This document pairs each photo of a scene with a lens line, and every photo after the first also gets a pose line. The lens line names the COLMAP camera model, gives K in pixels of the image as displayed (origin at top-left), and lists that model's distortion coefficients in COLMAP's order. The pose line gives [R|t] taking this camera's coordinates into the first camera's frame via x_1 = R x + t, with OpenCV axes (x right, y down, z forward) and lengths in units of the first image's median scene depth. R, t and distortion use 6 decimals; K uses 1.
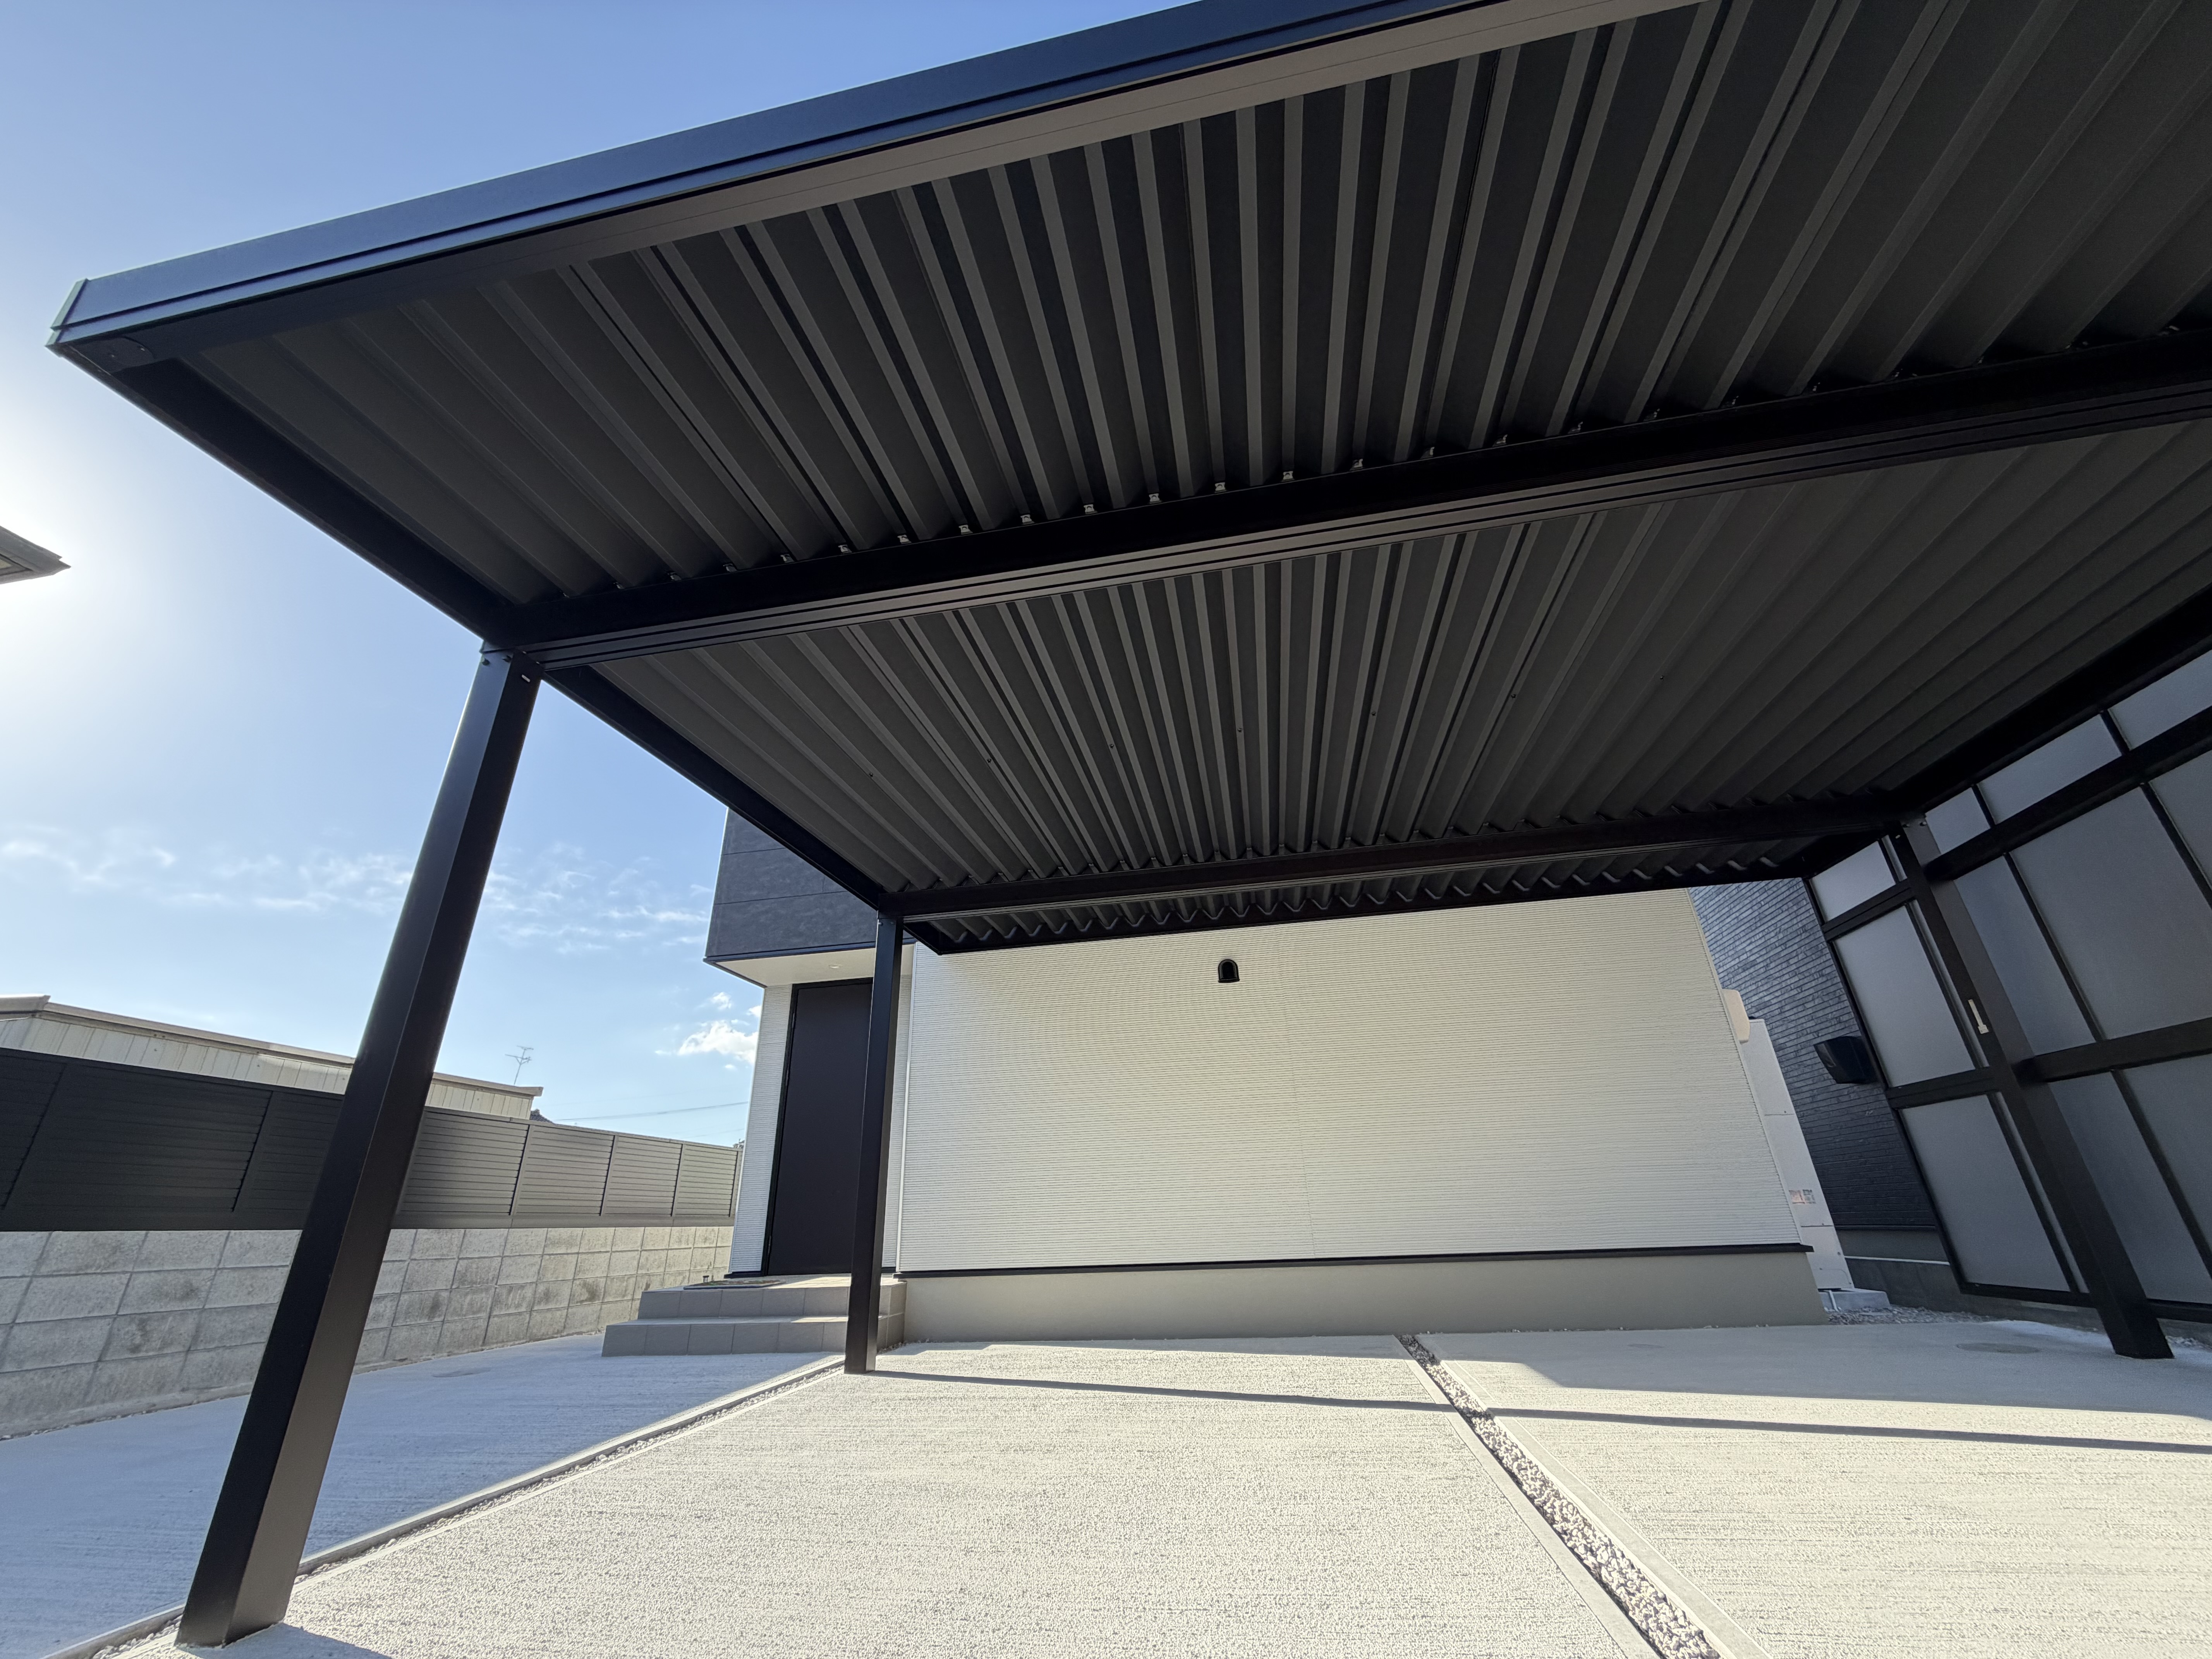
lens RADIAL K [[886.9, 0, 1099.2], [0, 886.9, 829.4], [0, 0, 1]] dist [-0.002496, 0.000442]
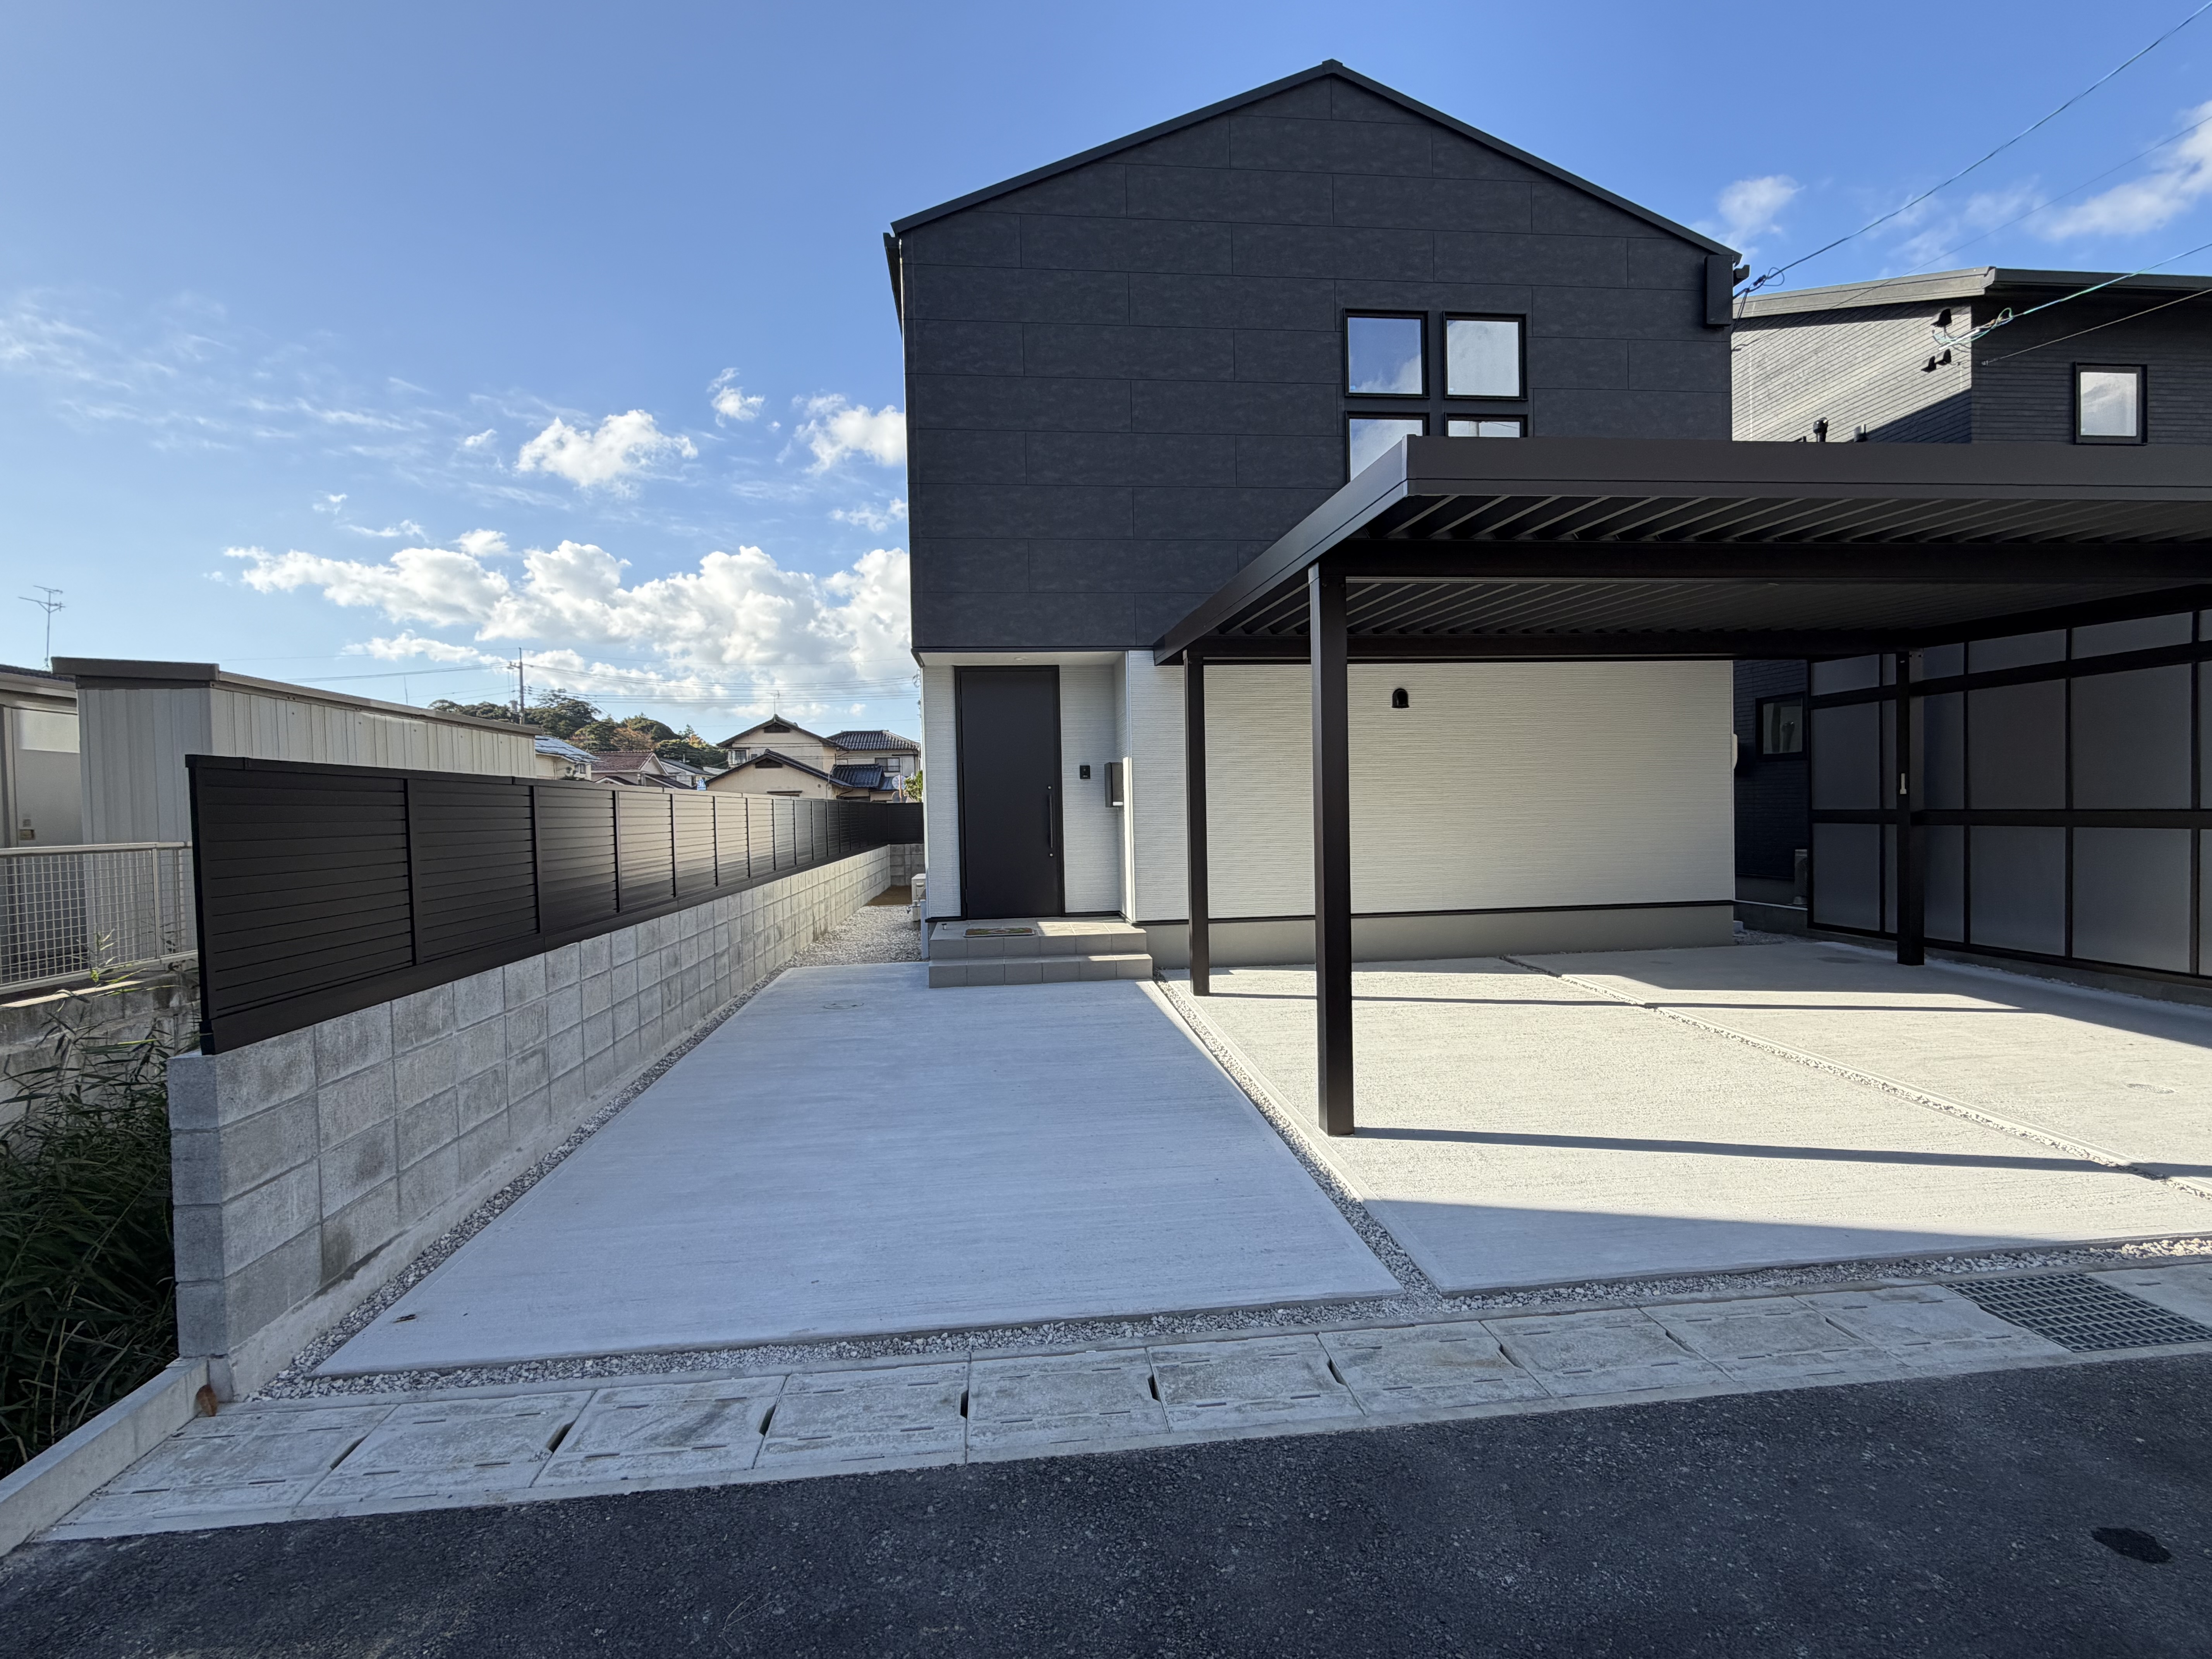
lens RADIAL K [[1035.5, 0, 1104.8], [0, 1035.5, 828.7], [0, 0, 1]] dist [0.002184, -0.001103]
pose [[0.956373, 0.005921, 0.292090, -0.713042], [-0.128714, 0.906070, 0.403075, -0.216191], [-0.262267, -0.423086, 0.867303, -0.223293]]
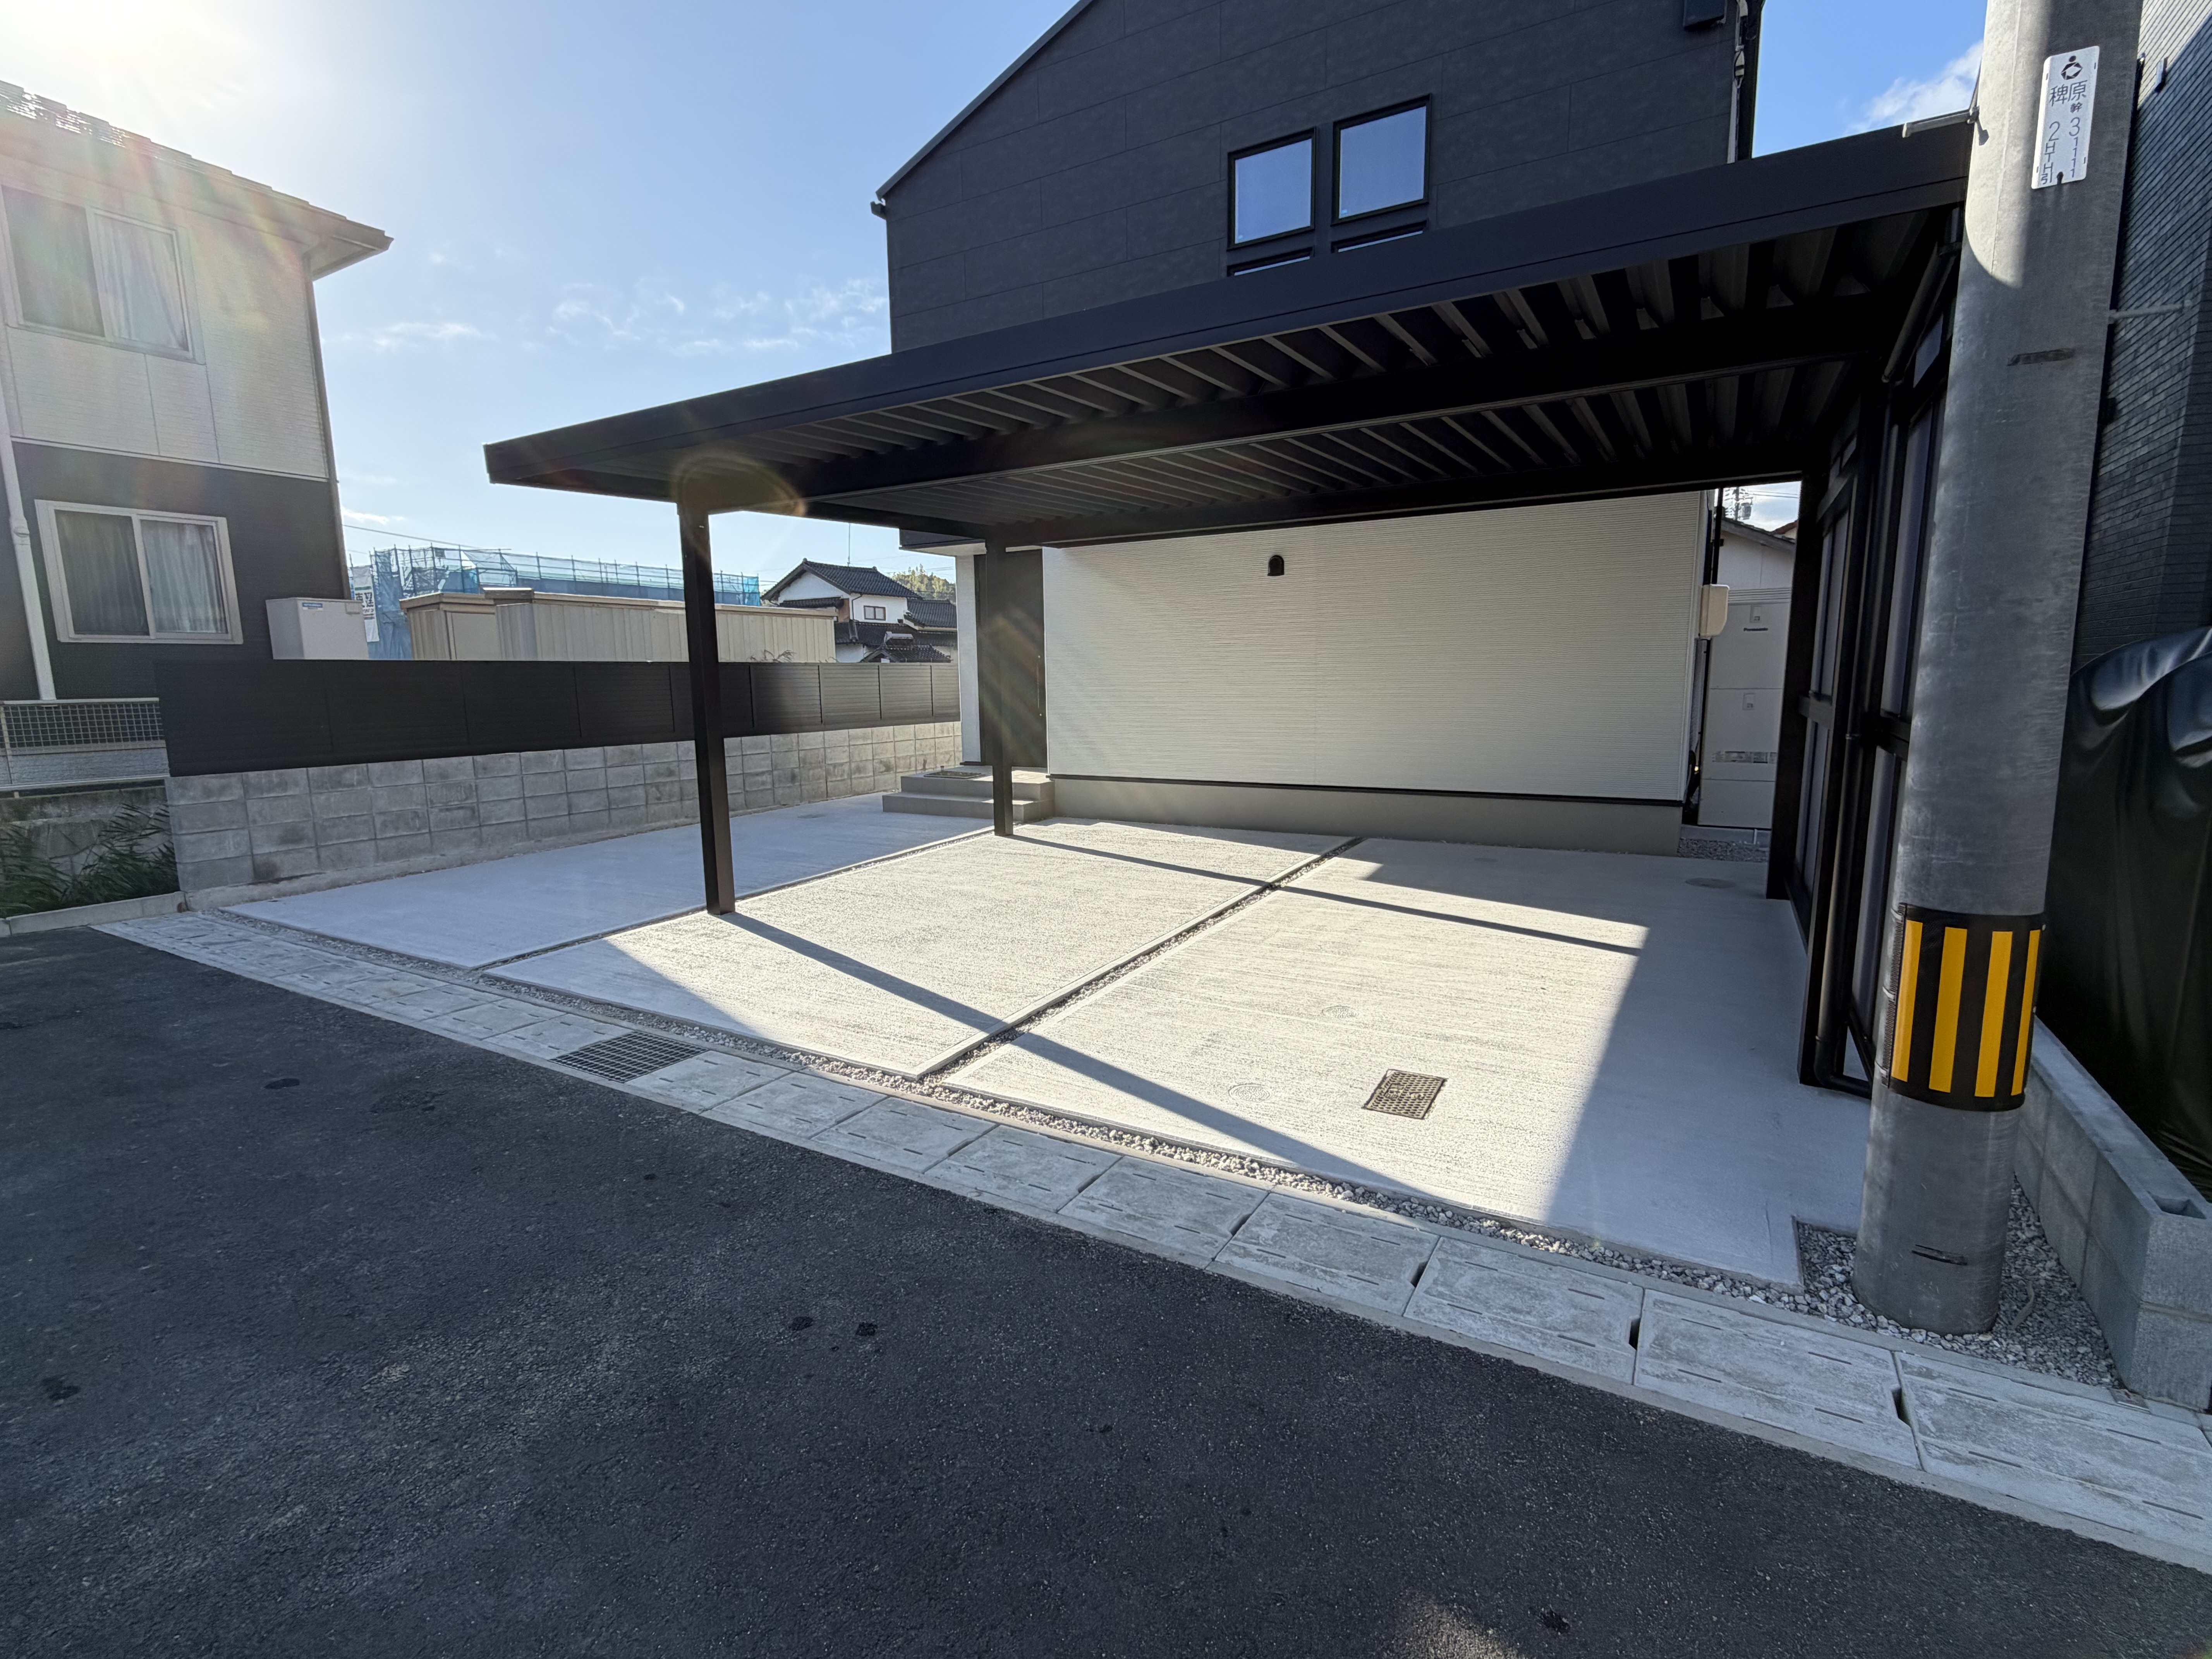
lens RADIAL K [[1035.5, 0, 1100.0], [0, 1035.5, 830.7], [0, 0, 1]] dist [0.002184, -0.001103]
pose [[0.939982, 0.070392, -0.333885, 0.445921], [0.124907, 0.839594, 0.528659, -0.332012], [0.317541, -0.538634, 0.780411, -0.384526]]
